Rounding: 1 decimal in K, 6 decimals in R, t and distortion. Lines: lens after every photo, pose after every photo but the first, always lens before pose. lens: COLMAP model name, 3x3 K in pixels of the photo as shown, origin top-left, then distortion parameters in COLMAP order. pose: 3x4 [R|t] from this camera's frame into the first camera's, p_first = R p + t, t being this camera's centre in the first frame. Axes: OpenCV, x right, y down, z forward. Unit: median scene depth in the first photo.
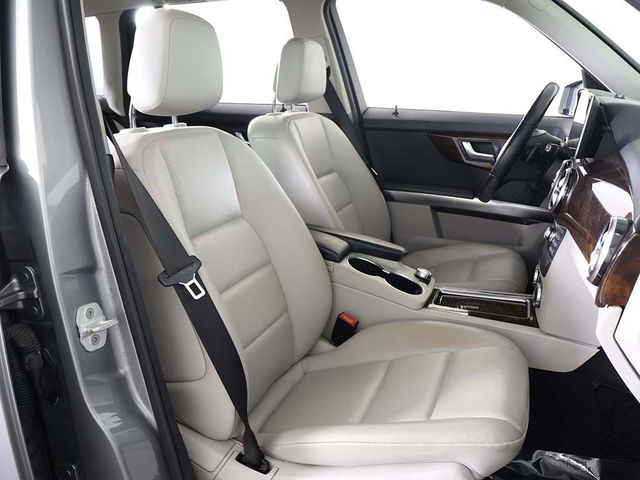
lens RADIAL K [[530.4, 0, 320.0], [0, 530.4, 240.0], [0, 0, 1]] dist [-0.008295, -0.014611]
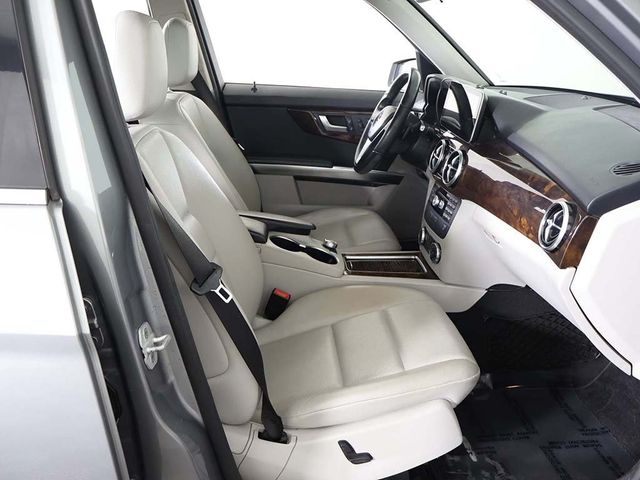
lens RADIAL K [[511.8, 0, 320.0], [0, 511.8, 240.0], [0, 0, 1]] dist [0.008470, 0.002697]
pose [[0.938429, -0.107580, 0.328296, -0.188028], [0.082306, 0.992537, 0.089976, -0.045657], [-0.335525, -0.057415, 0.940280, -0.017909]]
